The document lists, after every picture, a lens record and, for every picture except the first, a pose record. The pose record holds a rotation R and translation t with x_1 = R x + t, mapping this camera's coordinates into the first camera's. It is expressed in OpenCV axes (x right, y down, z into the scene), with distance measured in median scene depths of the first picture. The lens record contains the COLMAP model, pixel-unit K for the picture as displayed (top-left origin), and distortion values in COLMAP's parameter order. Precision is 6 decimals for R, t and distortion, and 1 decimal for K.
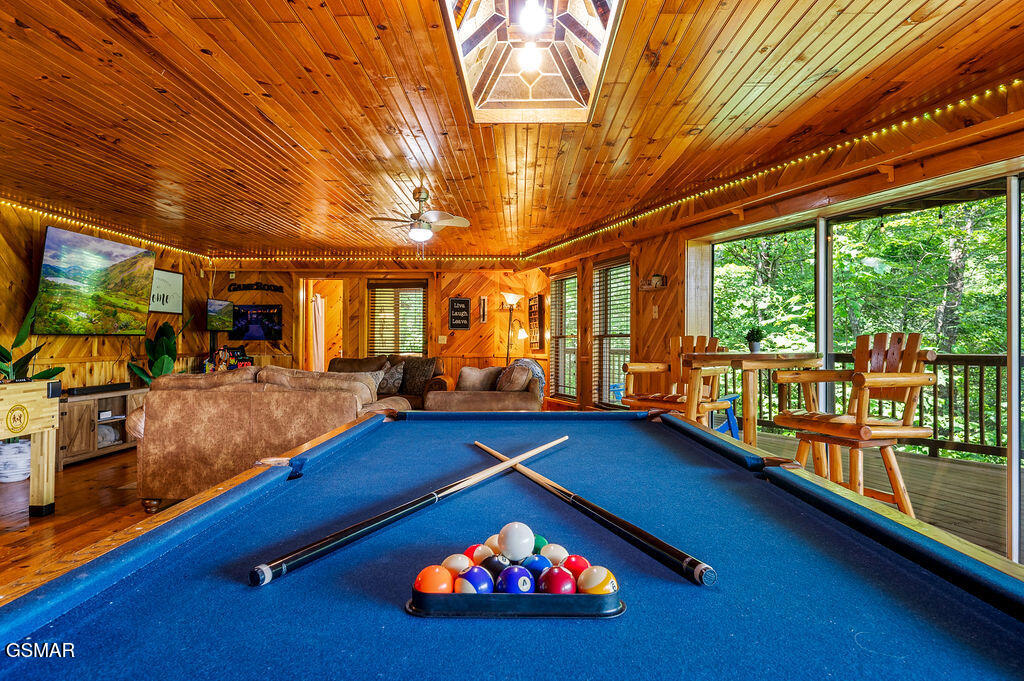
lens RADIAL K [[641.9, 0, 512.0], [0, 641.9, 340.5], [0, 0, 1]] dist [0.002580, -0.000892]
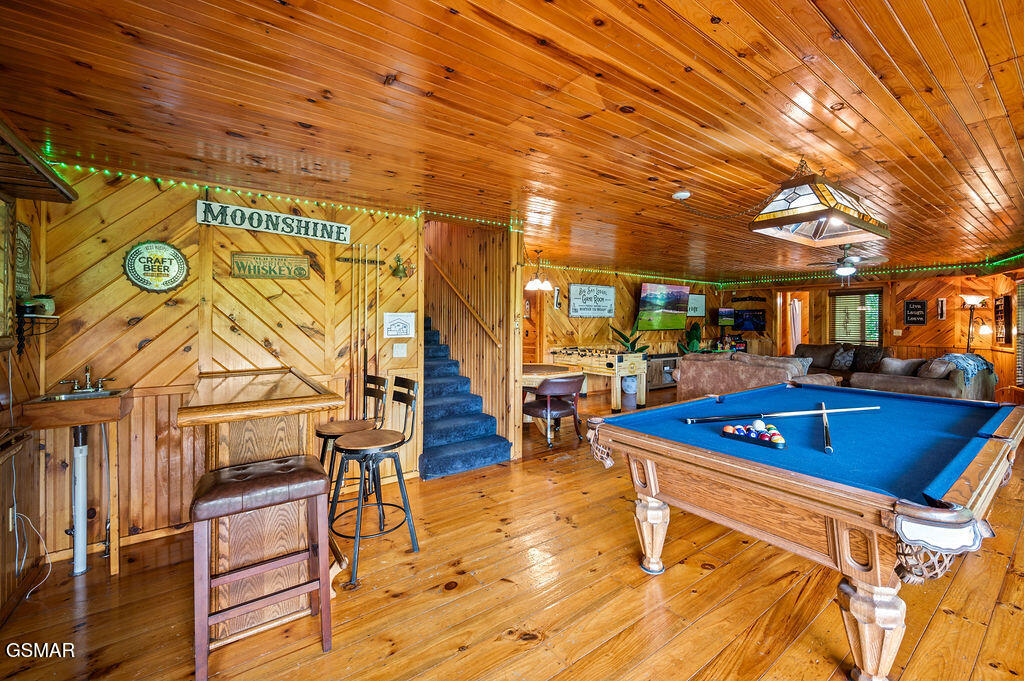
lens RADIAL K [[410.6, 0, 511.2], [0, 410.6, 320.5], [0, 0, 1]] dist [-0.001022, -0.000315]
pose [[0.590882, -0.006195, -0.806734, 0.113493], [0.002713, 0.999980, -0.005692, -0.025994], [0.806753, 0.001175, 0.590887, -0.151768]]
